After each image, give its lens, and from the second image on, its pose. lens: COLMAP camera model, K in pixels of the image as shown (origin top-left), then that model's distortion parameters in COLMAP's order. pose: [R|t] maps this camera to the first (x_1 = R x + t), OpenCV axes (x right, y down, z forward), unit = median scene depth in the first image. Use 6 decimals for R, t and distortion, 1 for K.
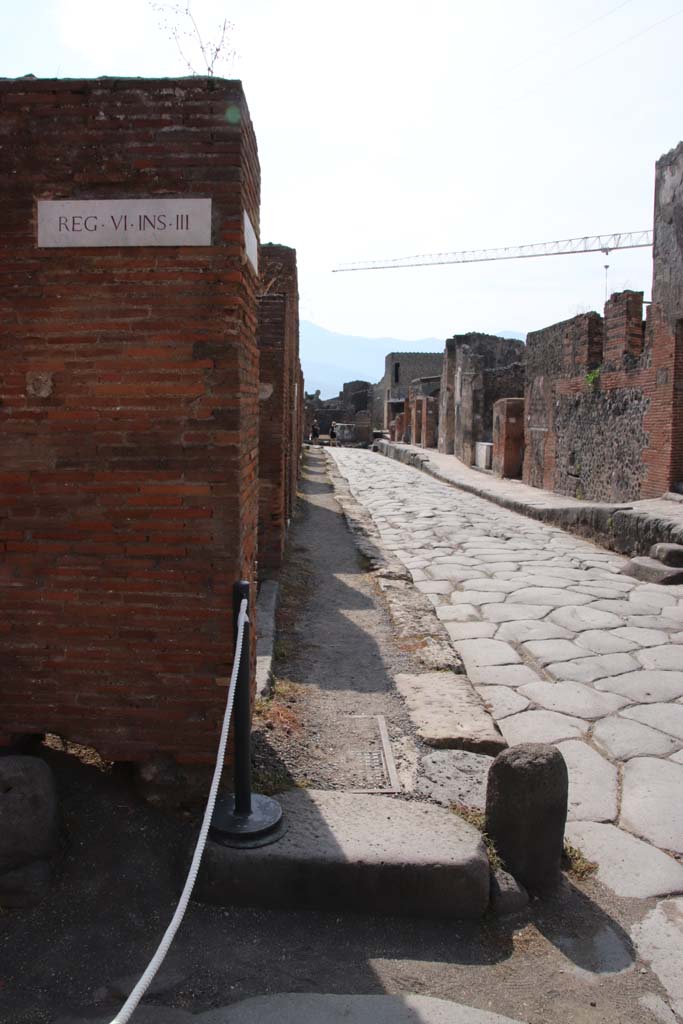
lens RADIAL K [[926.7, 0, 341.5], [0, 926.7, 512.0], [0, 0, 1]] dist [-0.127297, 0.181126]
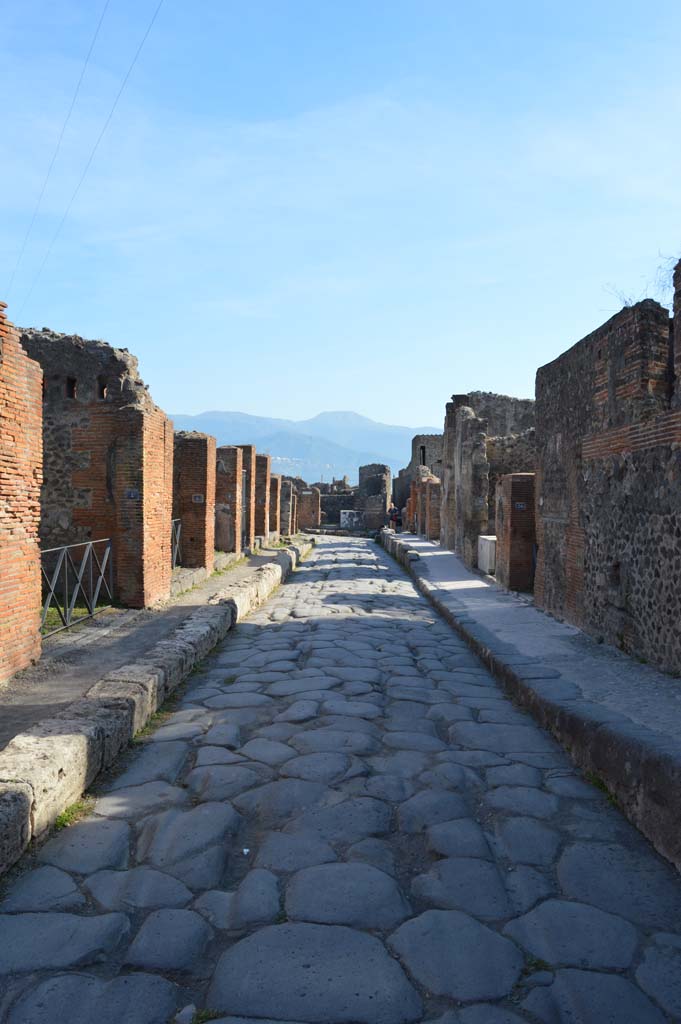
lens RADIAL K [[888.3, 0, 340.5], [0, 888.3, 512.0], [0, 0, 1]] dist [-0.153725, 0.209403]
pose [[0.998736, -0.005614, -0.049940, 0.075630], [0.000984, 0.995734, -0.092260, -0.031381], [0.050245, 0.092094, 0.994482, 0.310934]]
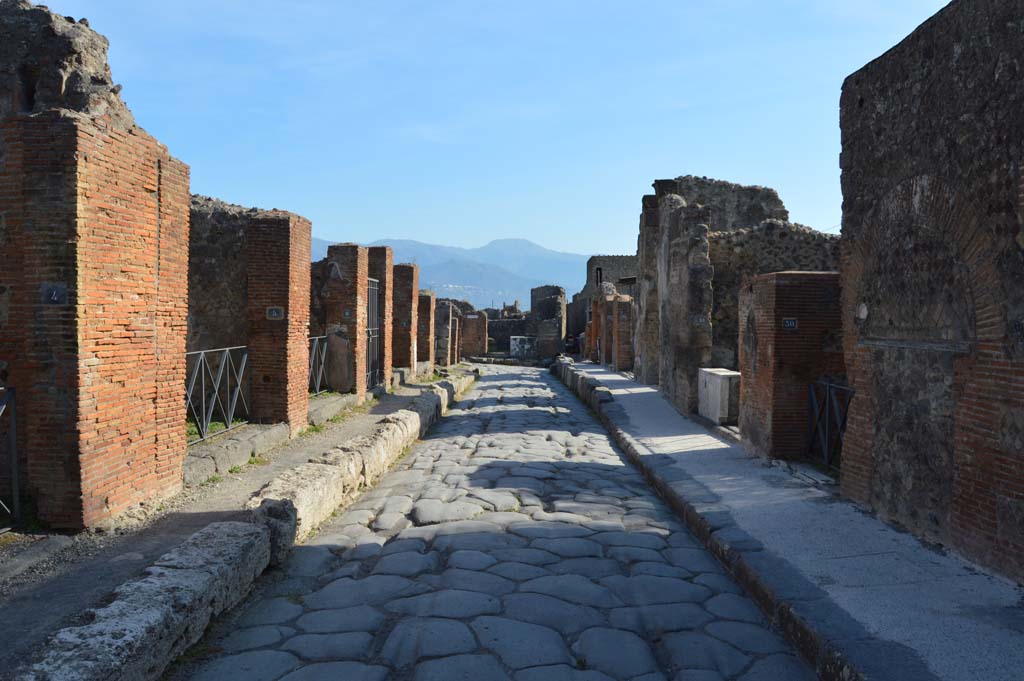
lens RADIAL K [[888.3, 0, 512.0], [0, 888.3, 340.5], [0, 0, 1]] dist [-0.153725, 0.209403]
pose [[0.998683, -0.009005, -0.050515, 0.069369], [0.004387, 0.995859, -0.090805, -0.049010], [0.051123, 0.090464, 0.994587, 0.524188]]
